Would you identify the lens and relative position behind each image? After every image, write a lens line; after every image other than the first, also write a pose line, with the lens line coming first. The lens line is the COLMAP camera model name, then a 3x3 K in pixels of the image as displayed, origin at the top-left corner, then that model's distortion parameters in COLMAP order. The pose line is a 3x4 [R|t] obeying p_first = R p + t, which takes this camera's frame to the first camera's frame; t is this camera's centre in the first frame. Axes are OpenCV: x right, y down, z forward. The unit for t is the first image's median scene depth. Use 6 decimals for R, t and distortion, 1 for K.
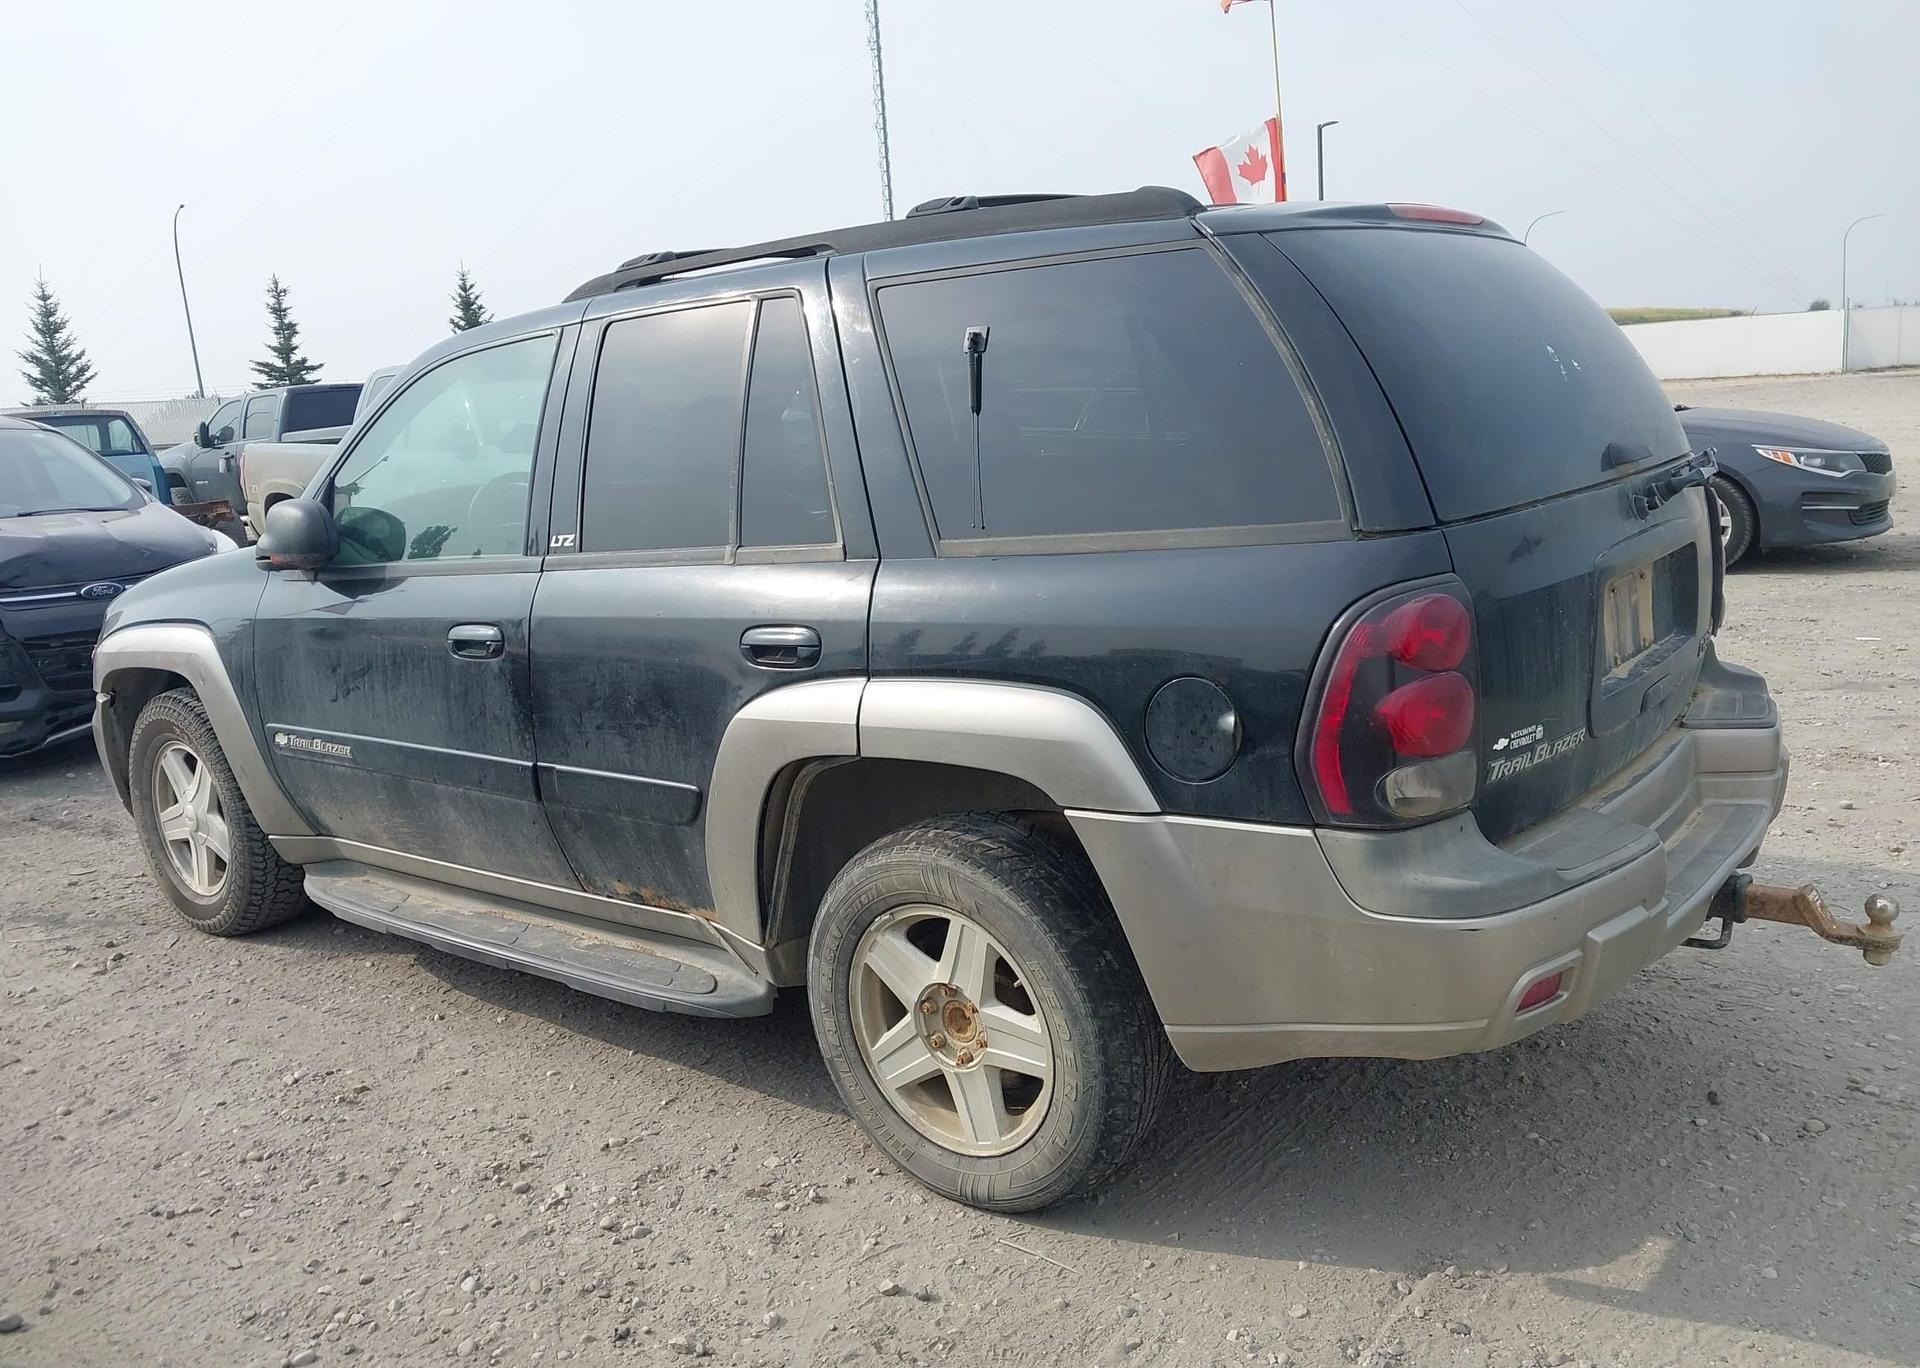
lens RADIAL K [[1494.2, 0, 1011.1], [0, 1494.2, 681.9], [0, 0, 1]] dist [0.026955, -0.026230]
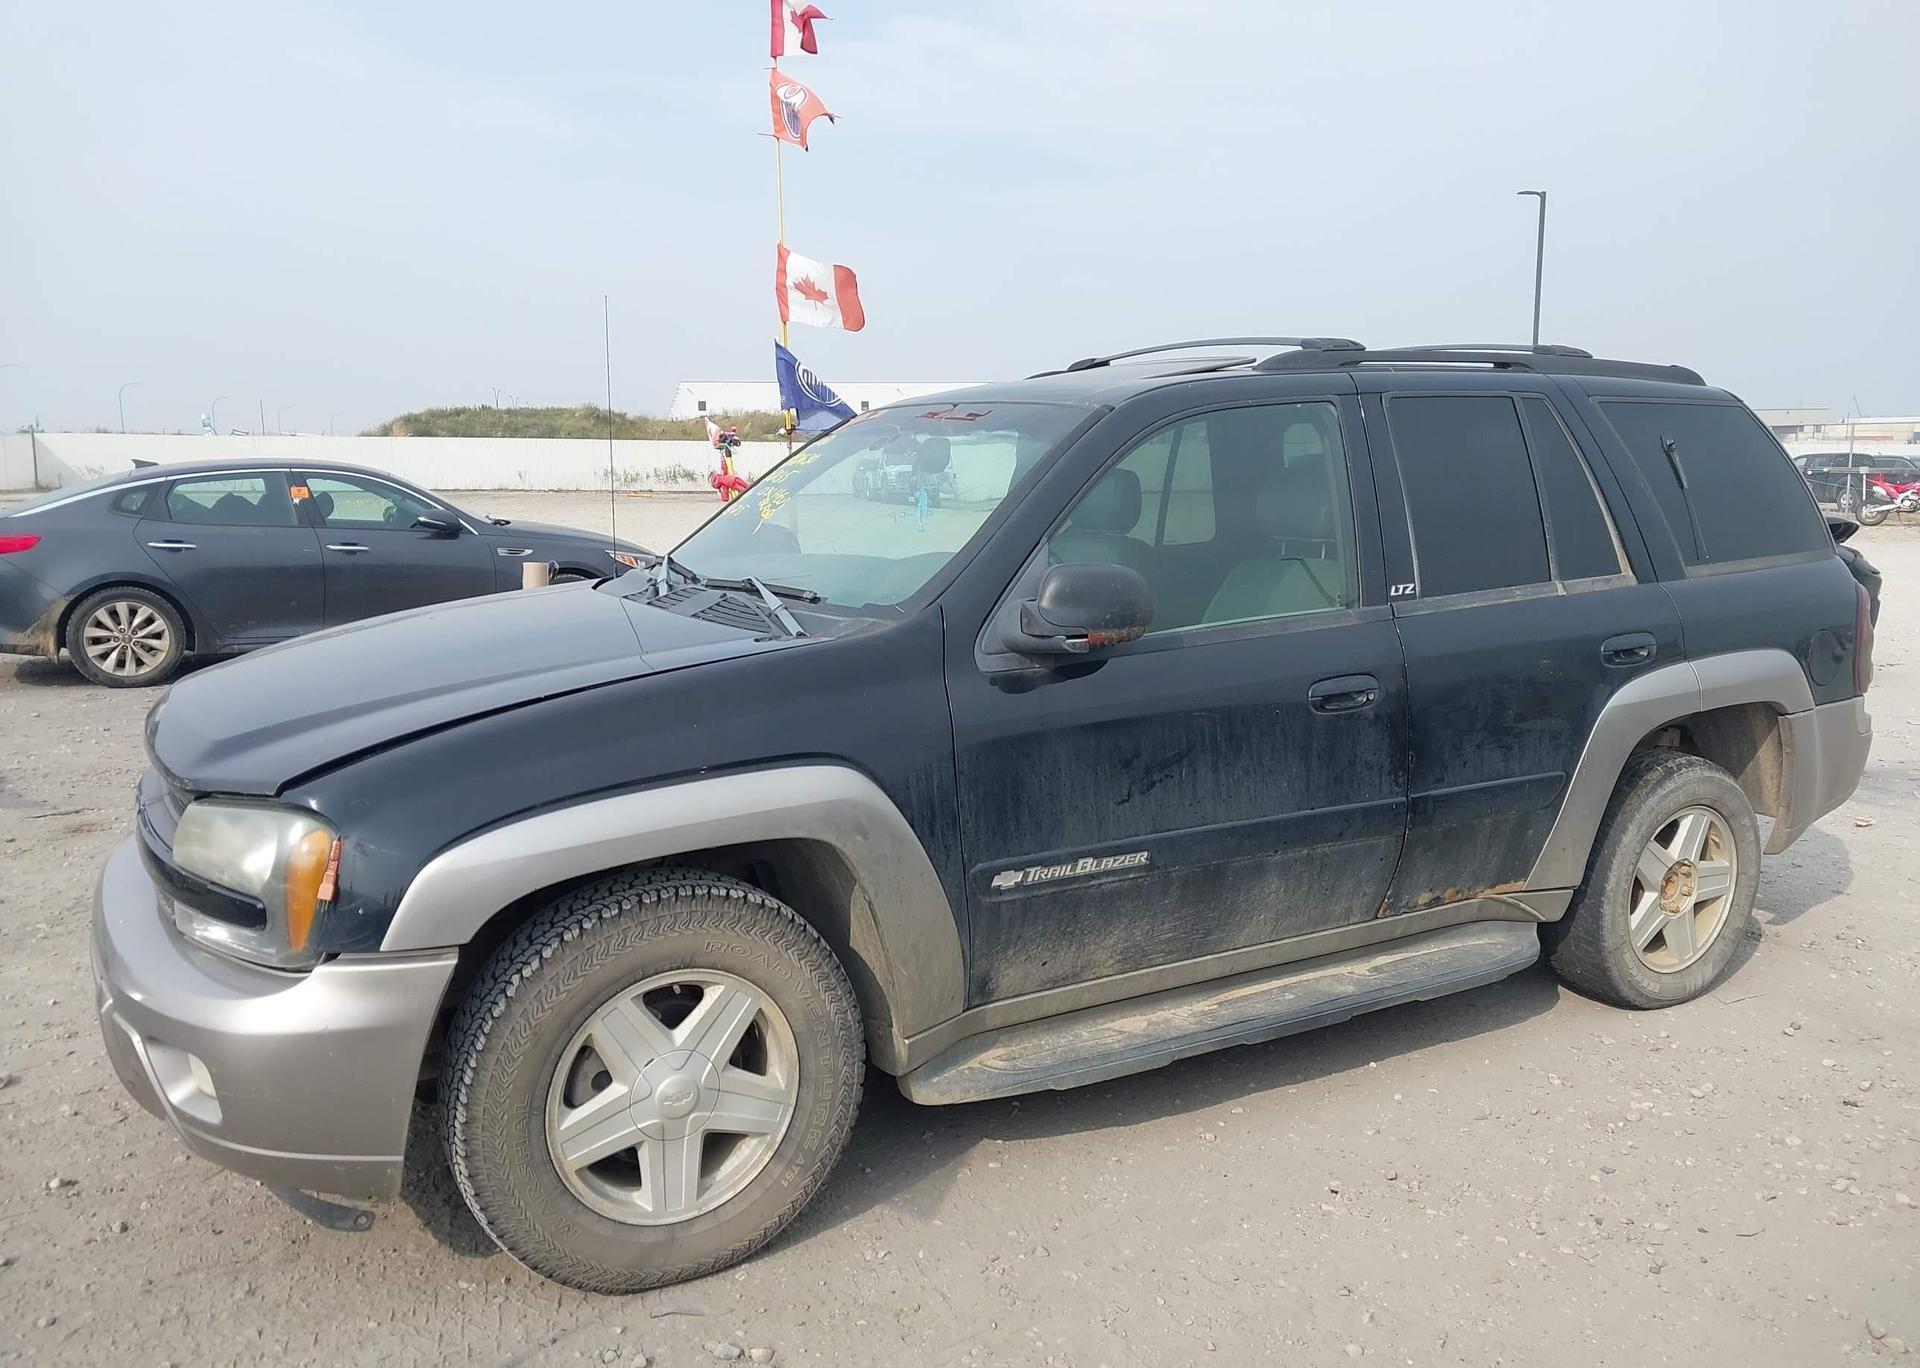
lens RADIAL K [[1494.2, 0, 1011.1], [0, 1494.2, 681.9], [0, 0, 1]] dist [0.026955, -0.026230]
pose [[0.380539, -0.074050, 0.921795, -1.583546], [0.147352, 0.988909, 0.018611, -0.099928], [-0.912950, 0.128746, 0.387230, 0.937578]]
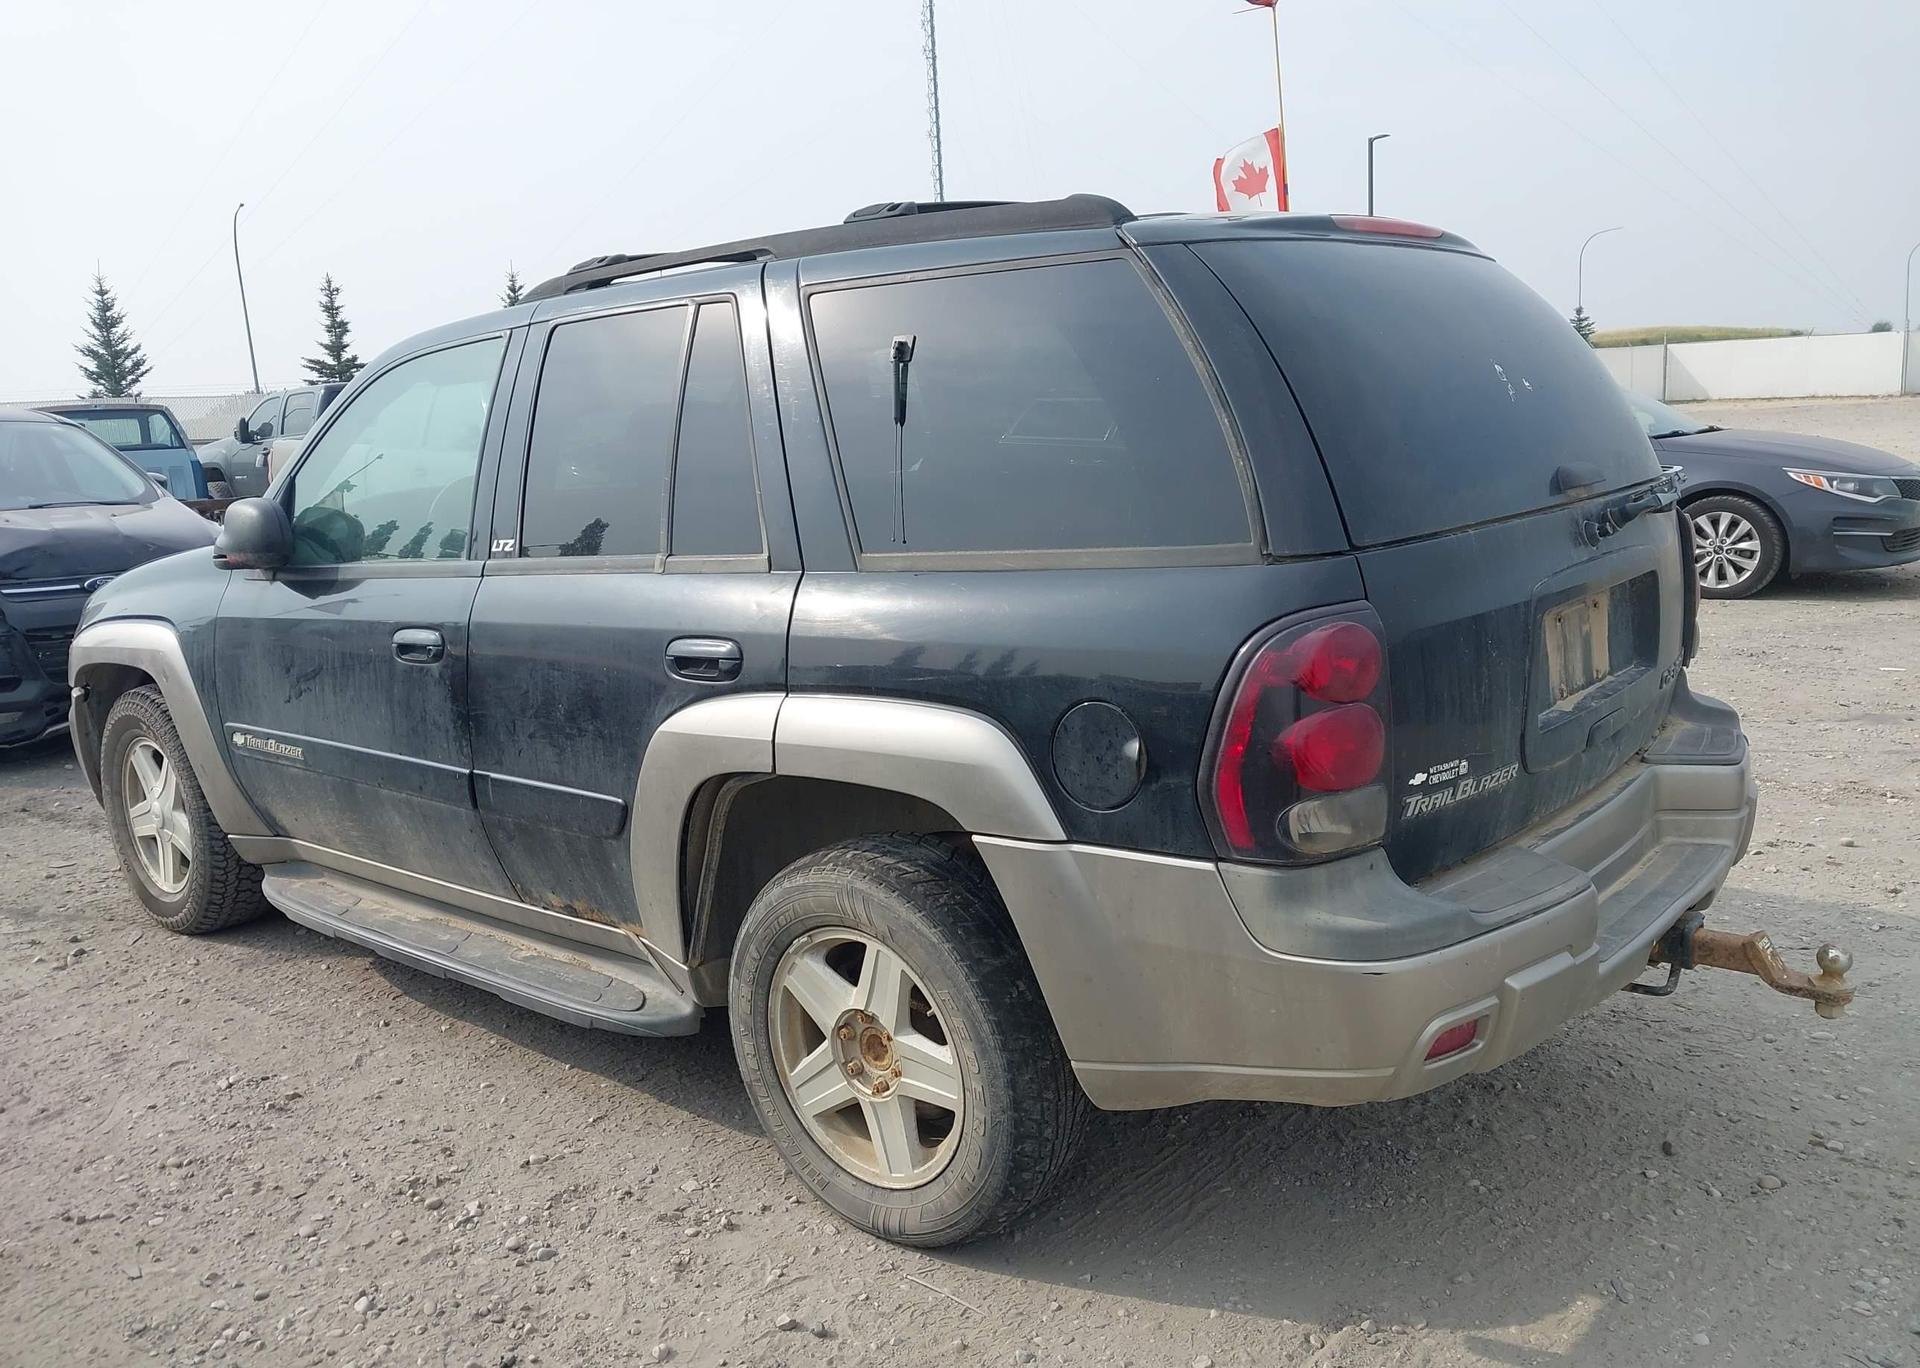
lens RADIAL K [[1494.2, 0, 1011.1], [0, 1494.2, 681.9], [0, 0, 1]] dist [0.026955, -0.026230]
pose [[0.999343, 0.021948, -0.028841, 0.071947], [-0.022102, 0.999743, -0.005026, -0.007848], [0.028723, 0.005660, 0.999571, 0.026754]]
